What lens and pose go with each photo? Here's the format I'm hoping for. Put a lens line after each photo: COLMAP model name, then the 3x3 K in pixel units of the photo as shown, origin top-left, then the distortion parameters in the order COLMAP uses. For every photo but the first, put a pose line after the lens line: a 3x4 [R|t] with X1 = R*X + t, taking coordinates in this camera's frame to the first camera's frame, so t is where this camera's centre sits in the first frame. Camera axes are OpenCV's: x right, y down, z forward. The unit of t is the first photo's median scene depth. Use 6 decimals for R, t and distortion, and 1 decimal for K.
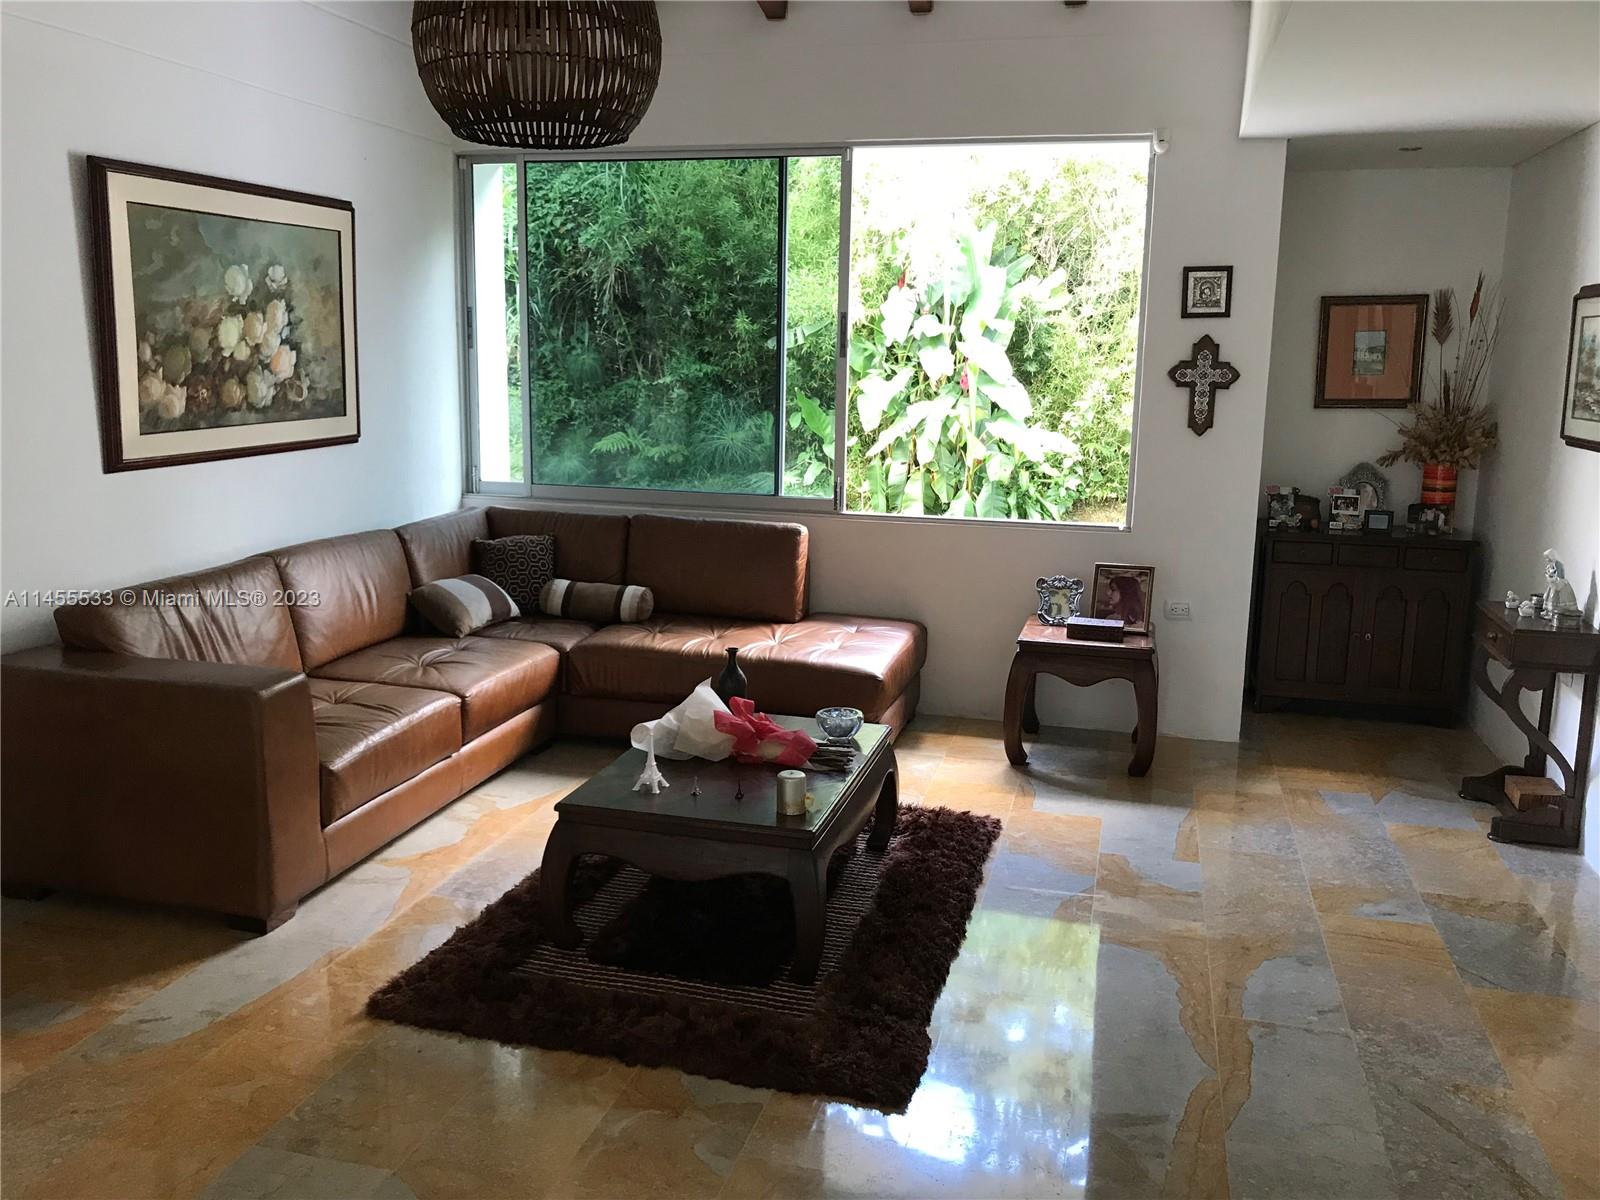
lens RADIAL K [[1311.2, 0, 796.3], [0, 1311.2, 594.0], [0, 0, 1]] dist [0.058234, -0.077163]
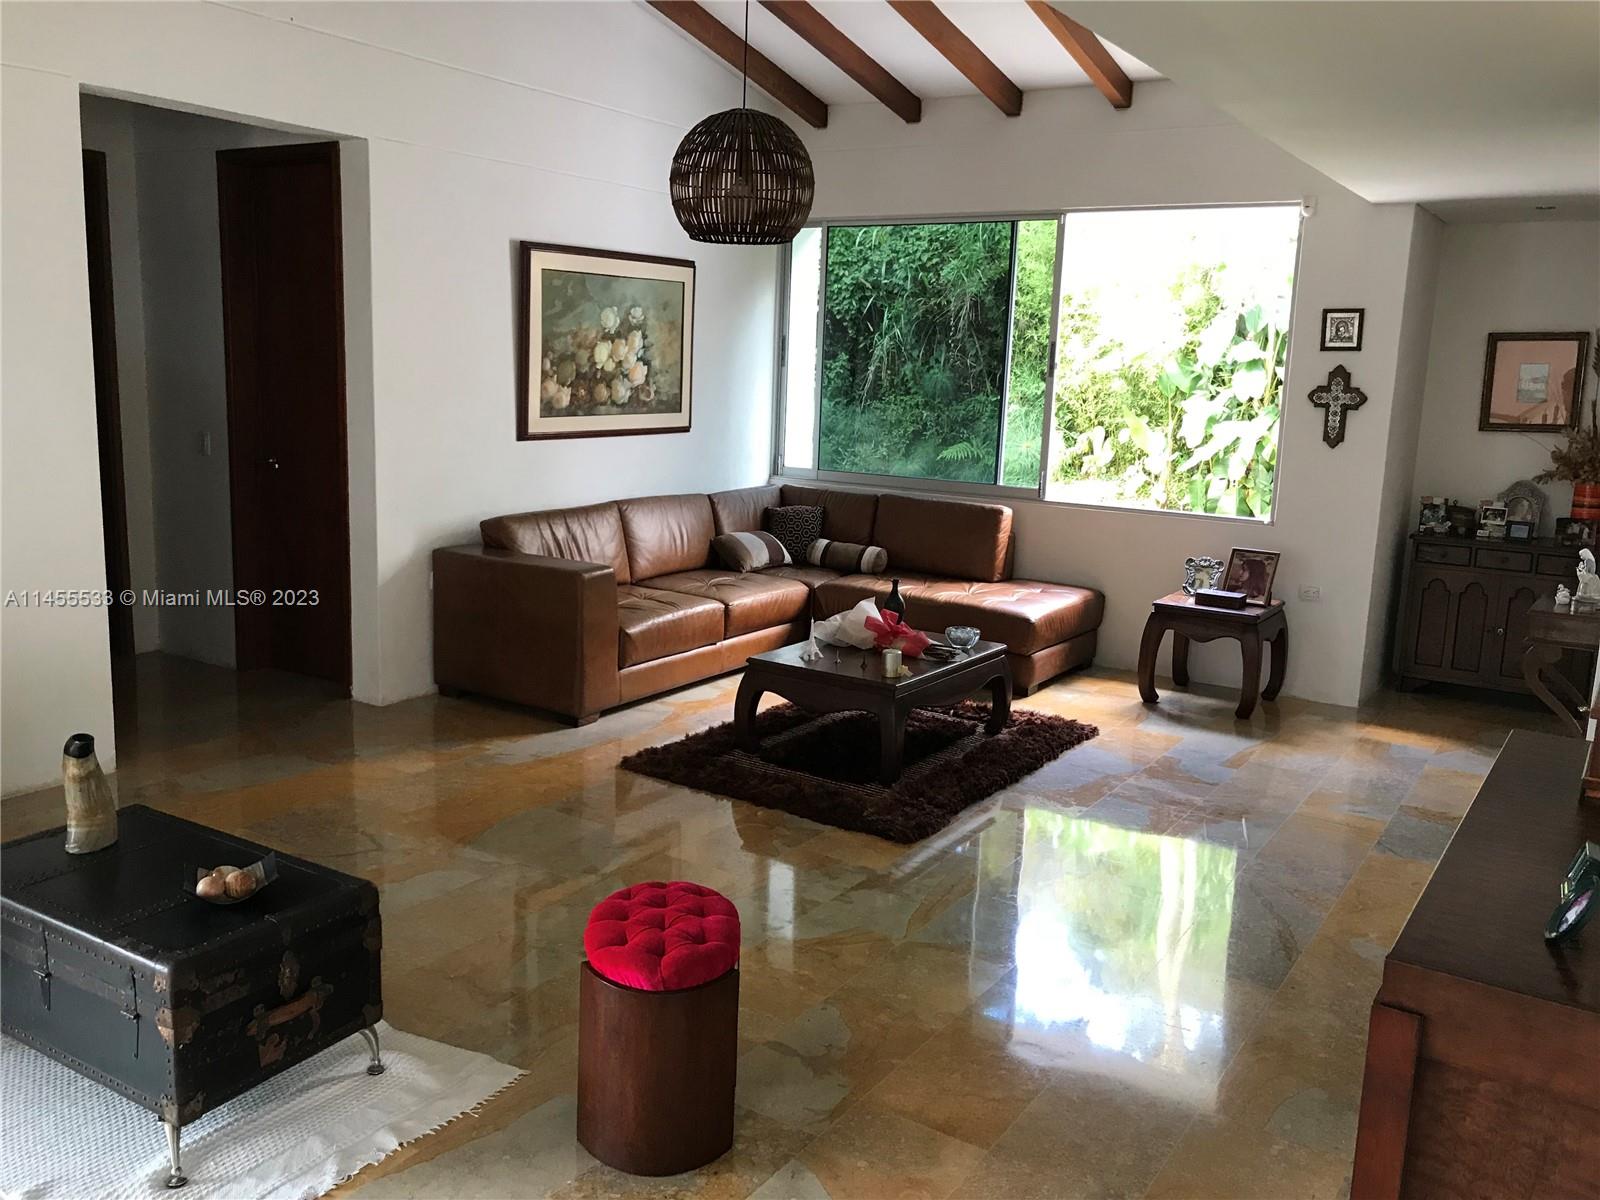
lens RADIAL K [[1311.2, 0, 806.8], [0, 1311.2, 602.8], [0, 0, 1]] dist [0.058234, -0.077163]
pose [[0.950926, 0.072673, -0.300763, 0.227417], [-0.075053, 0.997173, 0.003649, 0.054316], [0.300178, 0.019103, 0.953692, -0.302201]]
